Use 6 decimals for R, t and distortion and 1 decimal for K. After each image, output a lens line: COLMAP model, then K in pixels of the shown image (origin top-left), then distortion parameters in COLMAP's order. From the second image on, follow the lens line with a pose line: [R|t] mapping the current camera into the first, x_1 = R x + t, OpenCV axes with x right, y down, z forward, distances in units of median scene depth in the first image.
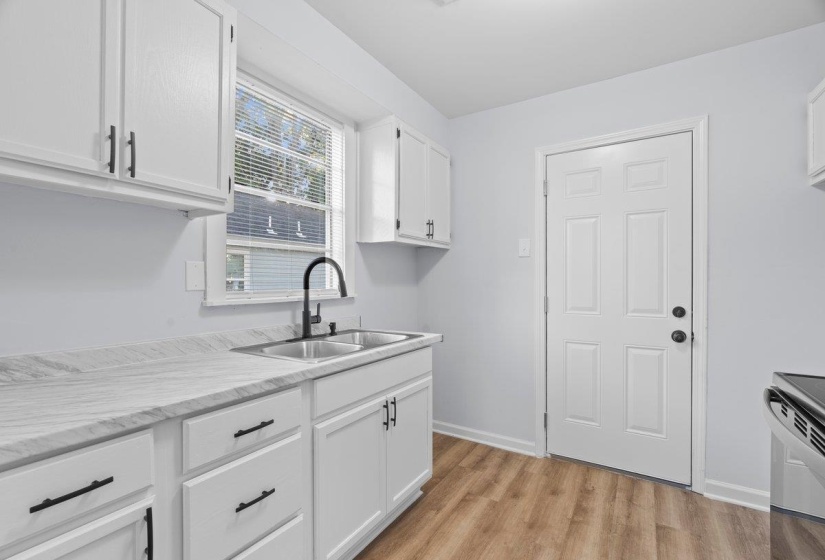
lens RADIAL K [[373.6, 0, 409.2], [0, 373.6, 282.4], [0, 0, 1]] dist [-0.000429, 0.000430]
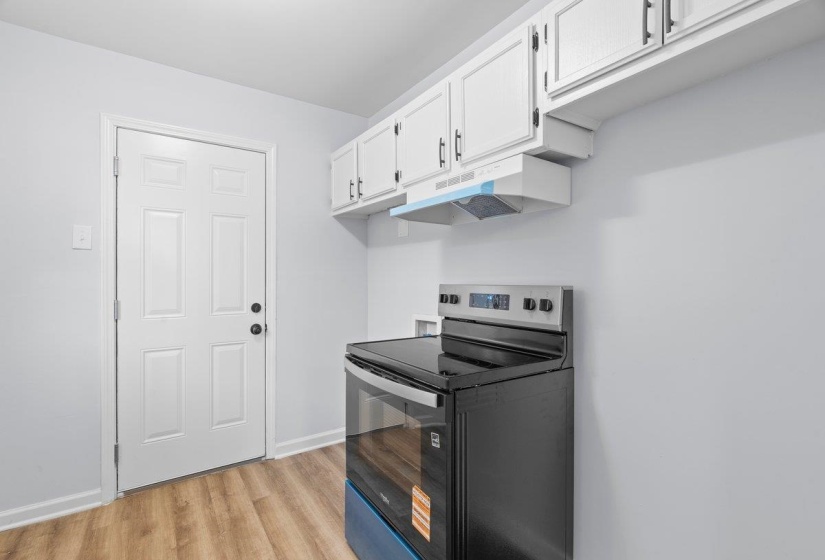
lens RADIAL K [[379.0, 0, 403.1], [0, 379.0, 277.8], [0, 0, 1]] dist [-0.001837, 0.000273]
pose [[0.410176, 0.004467, 0.911995, -0.156519], [0.004670, 0.999965, -0.006998, -0.002647], [-0.911994, 0.007129, 0.410141, 0.115830]]
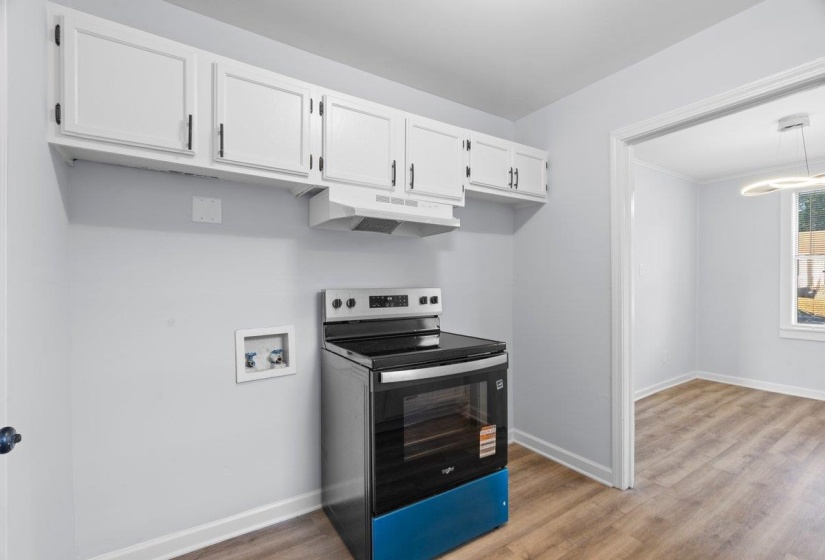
lens RADIAL K [[373.6, 0, 409.2], [0, 373.6, 282.4], [0, 0, 1]] dist [-0.000429, 0.000430]
pose [[-0.912326, 0.000627, 0.409464, 0.206030], [0.002786, 0.999985, 0.004676, -0.012339], [-0.409455, 0.005406, -0.912314, 1.188357]]
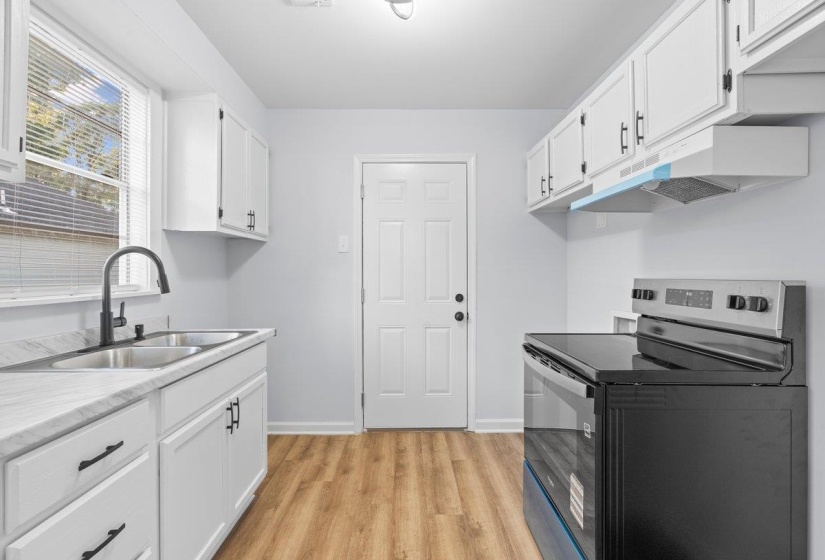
lens RADIAL K [[377.1, 0, 407.9], [0, 377.1, 272.2], [0, 0, 1]] dist [-0.000795, 0.000495]
pose [[0.842195, 0.003181, 0.539164, -0.157450], [0.002579, 0.999947, -0.009928, 0.000675], [-0.539167, 0.009752, 0.842142, -0.030339]]
